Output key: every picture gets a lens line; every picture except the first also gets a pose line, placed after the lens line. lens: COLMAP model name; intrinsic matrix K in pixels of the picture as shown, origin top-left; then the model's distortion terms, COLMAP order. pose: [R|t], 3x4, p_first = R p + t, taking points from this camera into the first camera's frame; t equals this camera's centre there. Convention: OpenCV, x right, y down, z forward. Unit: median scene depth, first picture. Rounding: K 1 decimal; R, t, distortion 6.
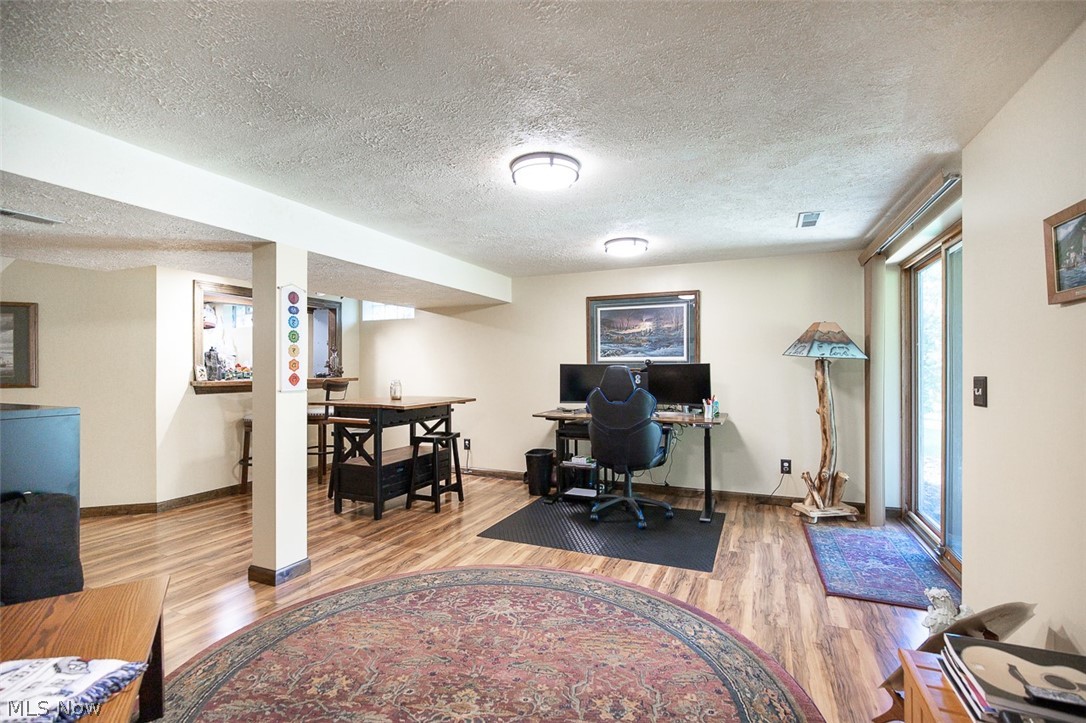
lens RADIAL K [[496.4, 0, 540.1], [0, 496.4, 362.6], [0, 0, 1]] dist [-0.011522, 0.000000]
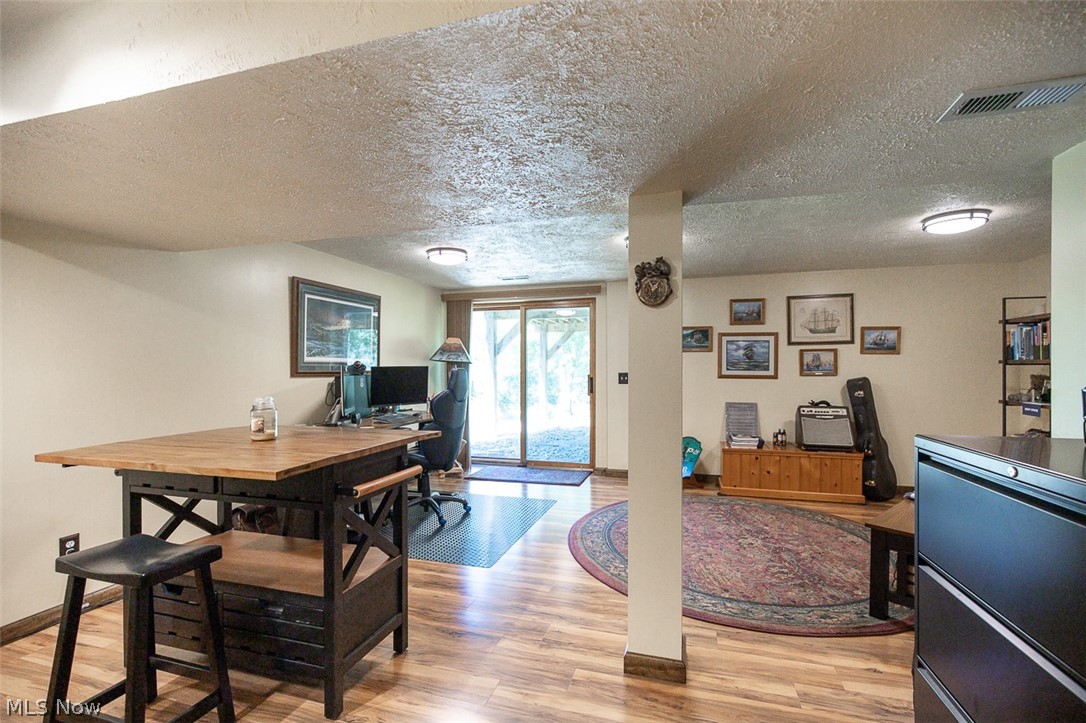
lens RADIAL K [[496.4, 0, 540.1], [0, 496.4, 362.6], [0, 0, 1]] dist [-0.011522, 0.000000]
pose [[-0.124972, 0.010823, 0.992101, -0.717565], [-0.009852, 0.999878, -0.012149, 0.004450], [-0.992111, -0.011293, -0.124850, 0.741659]]
